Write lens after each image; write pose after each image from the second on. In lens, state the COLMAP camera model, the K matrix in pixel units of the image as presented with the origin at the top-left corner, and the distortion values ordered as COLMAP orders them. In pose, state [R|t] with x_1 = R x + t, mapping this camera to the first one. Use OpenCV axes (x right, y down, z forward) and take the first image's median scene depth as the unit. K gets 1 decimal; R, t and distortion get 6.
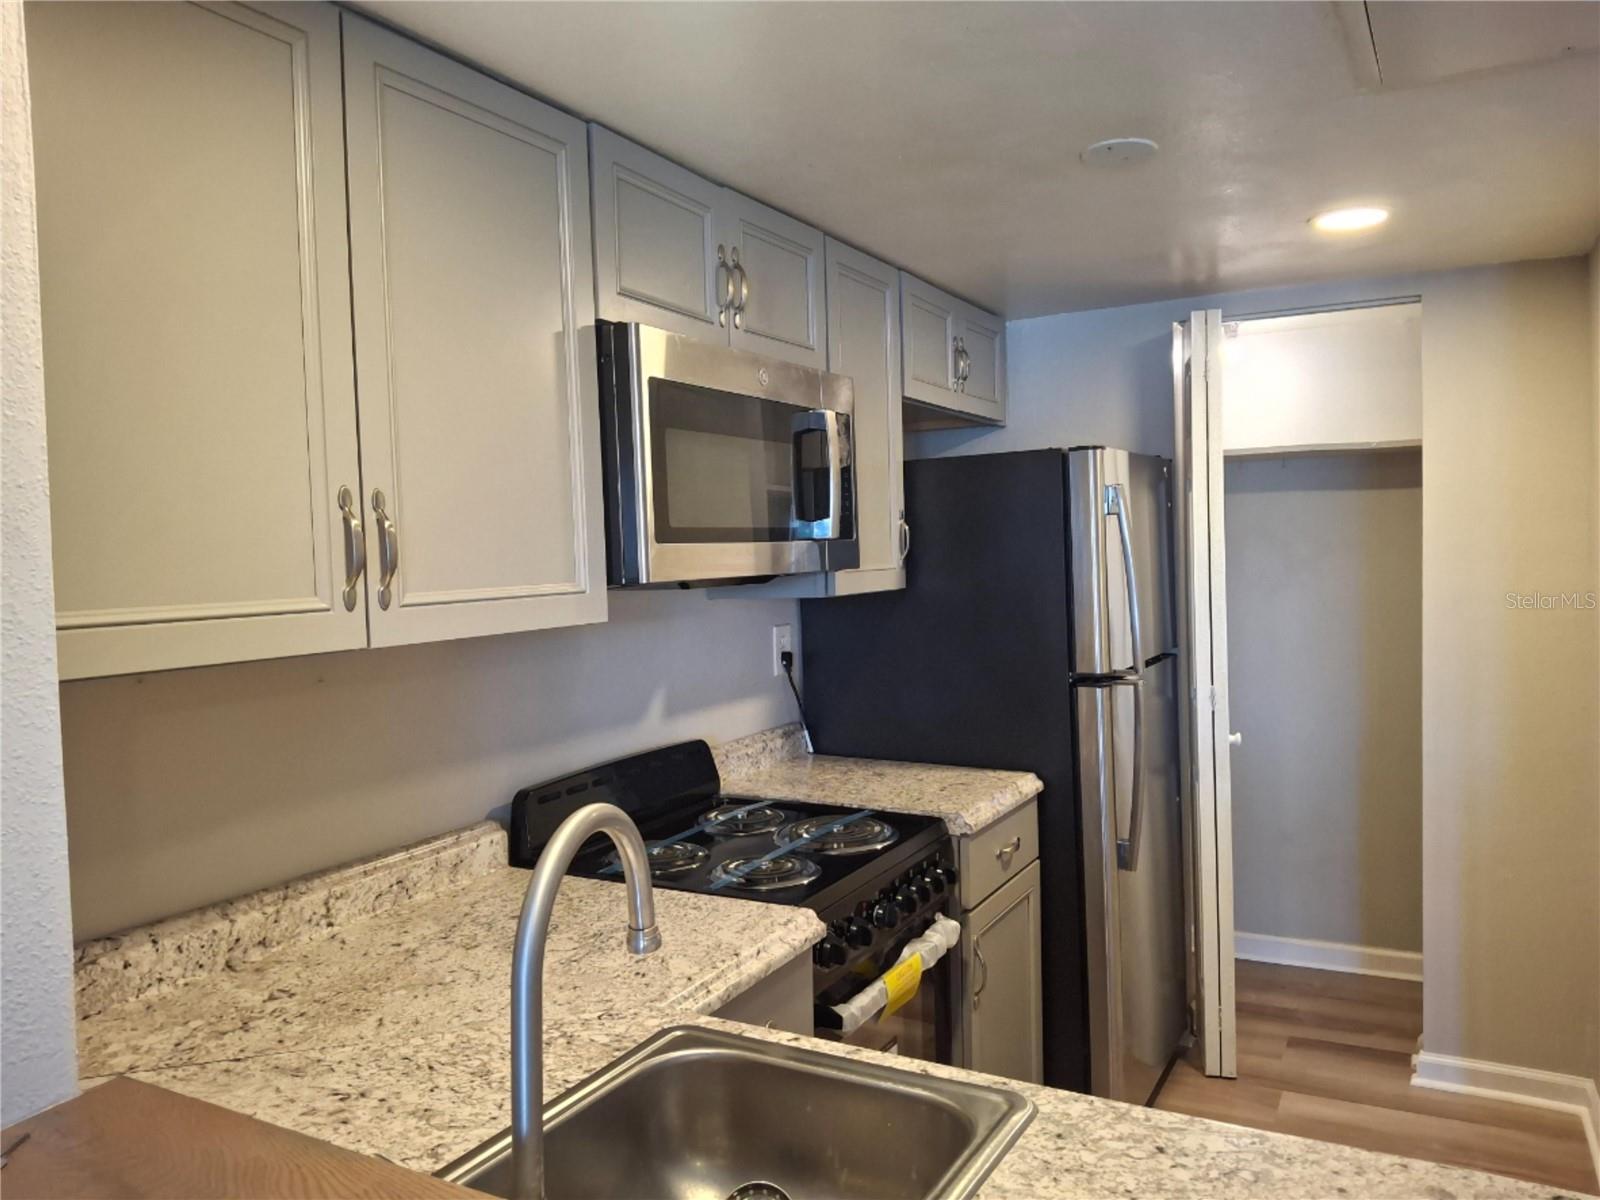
lens RADIAL K [[1183.2, 0, 820.3], [0, 1183.2, 576.0], [0, 0, 1]] dist [0.081916, -0.124577]
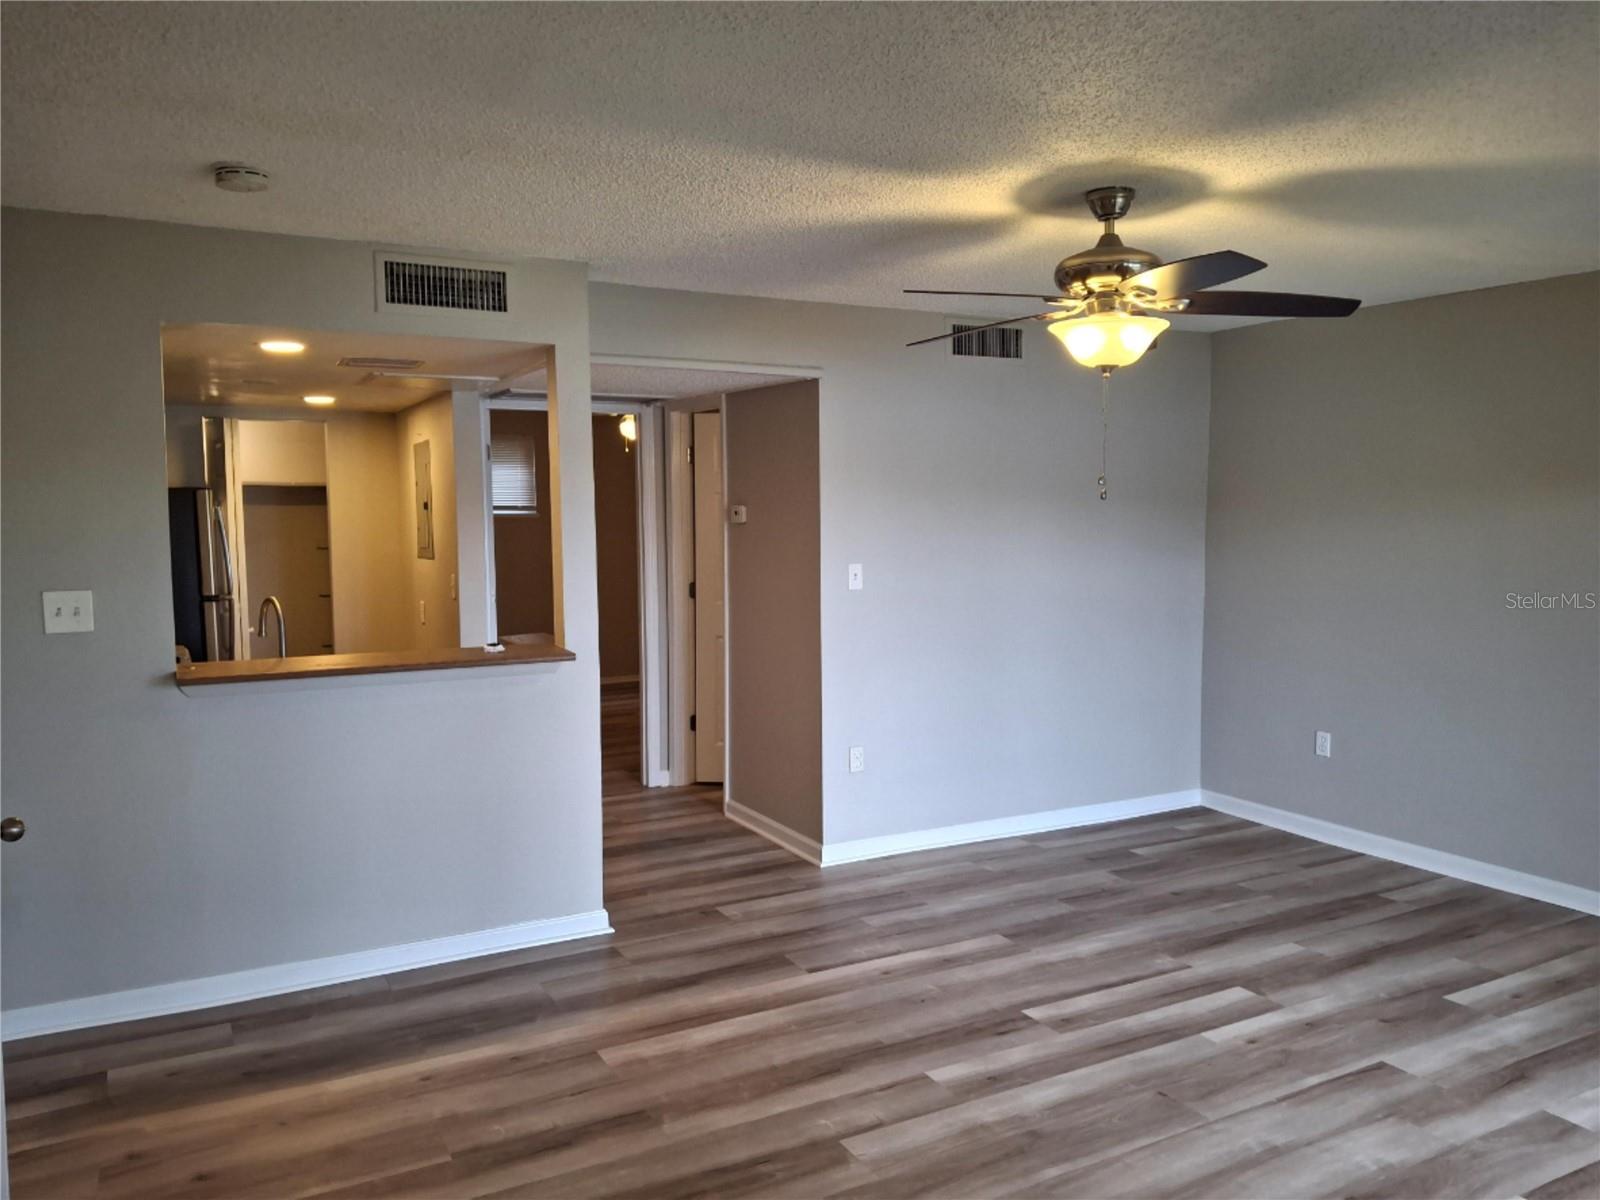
lens RADIAL K [[1189.5, 0, 805.1], [0, 1189.5, 621.6], [0, 0, 1]] dist [0.063470, -0.131438]
pose [[0.551474, -0.051711, 0.832588, -1.432972], [0.011765, 0.998460, 0.054221, 0.038284], [-0.834109, -0.020106, 0.551233, -1.567002]]
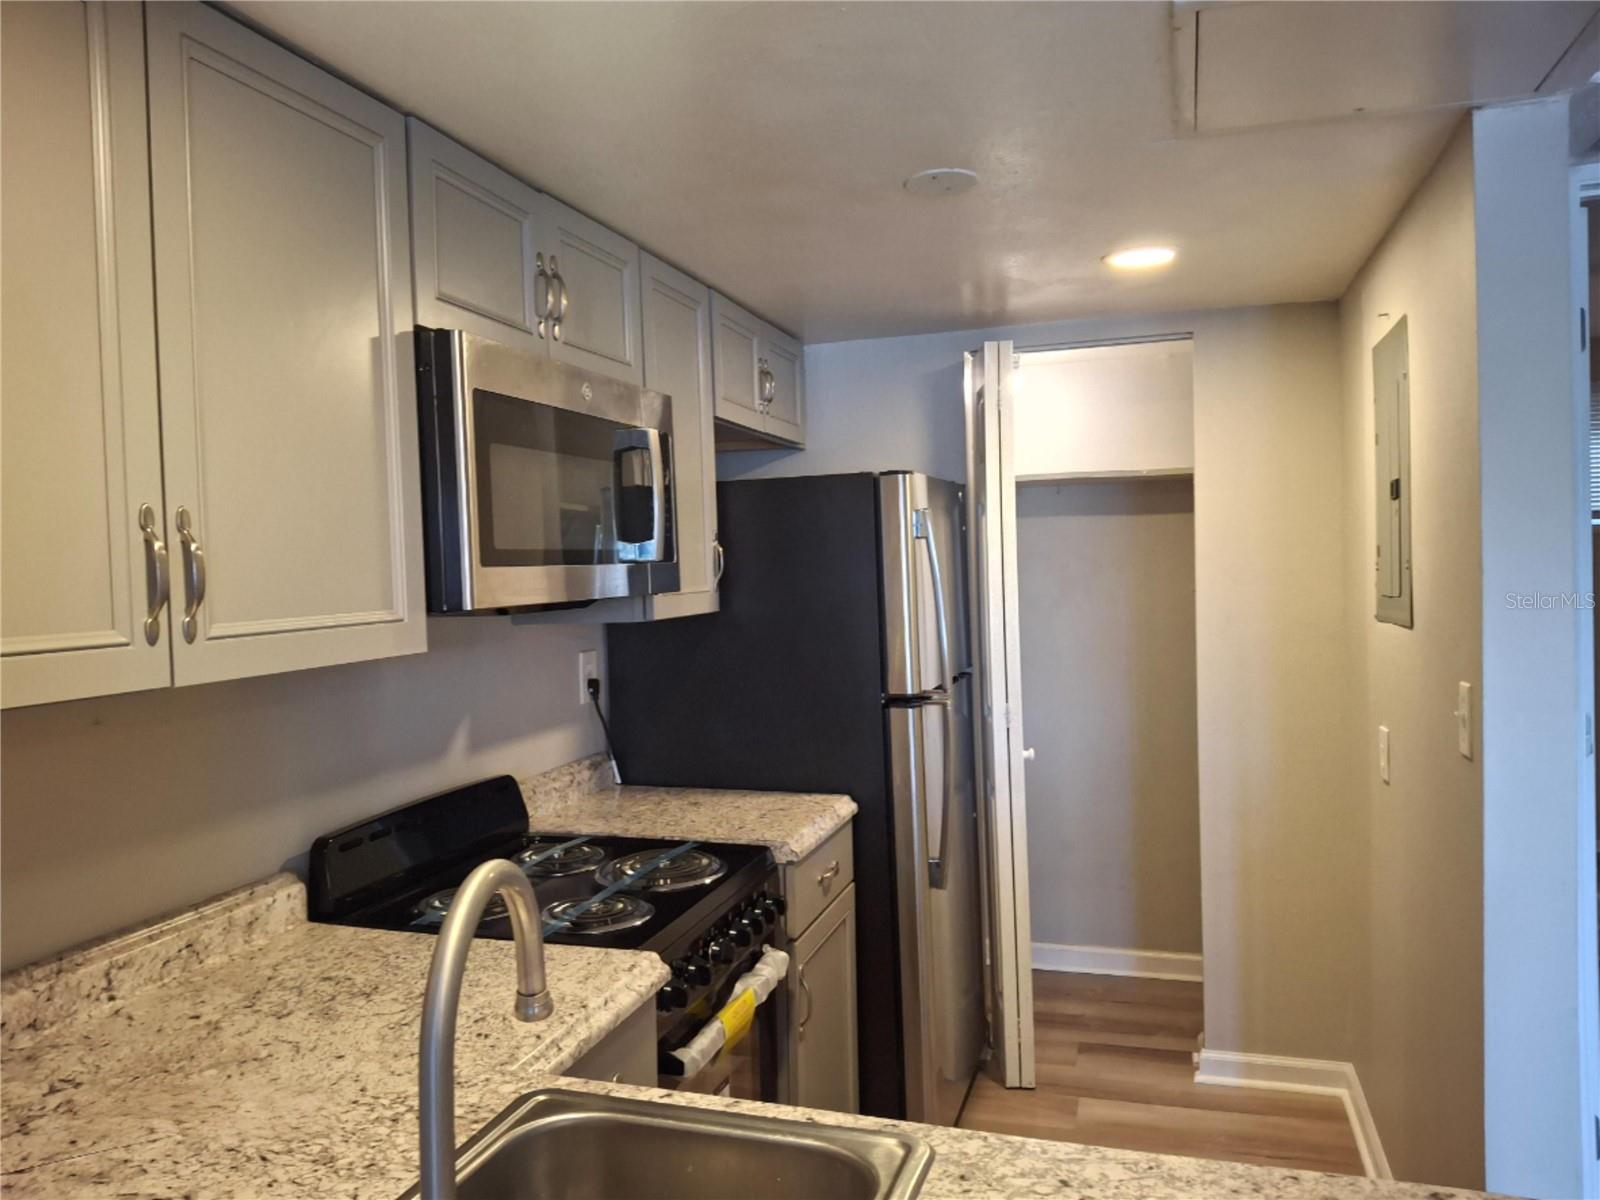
lens RADIAL K [[1190.3, 0, 790.6], [0, 1190.3, 576.6], [0, 0, 1]] dist [0.067293, -0.119924]
pose [[0.984886, -0.002169, 0.173190, -0.061596], [0.005091, 0.999852, -0.016428, -0.003296], [-0.173129, 0.017061, 0.984751, 0.031712]]
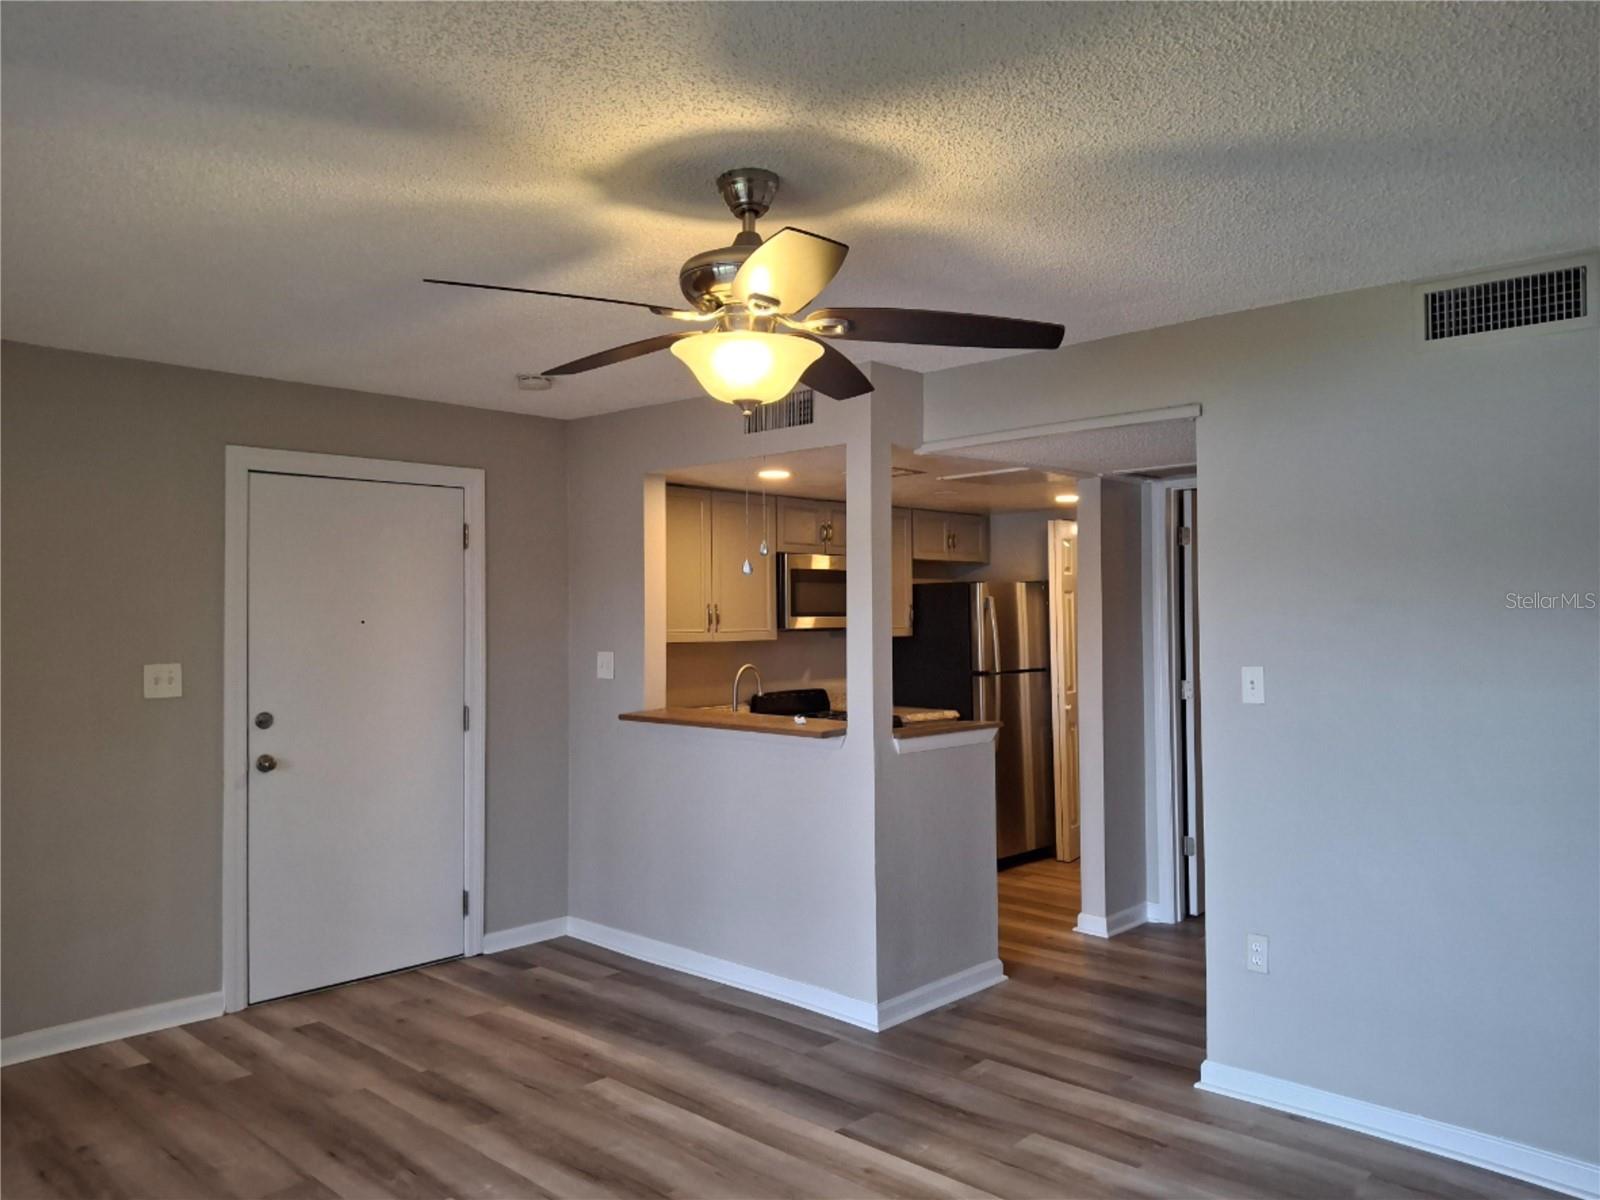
lens RADIAL K [[1190.3, 0, 790.6], [0, 1190.3, 576.6], [0, 0, 1]] dist [0.067293, -0.119924]
pose [[0.958711, 0.010980, -0.284169, 0.820936], [-0.026132, 0.998428, -0.049587, 0.025596], [0.283178, 0.054966, 0.957491, -2.253814]]
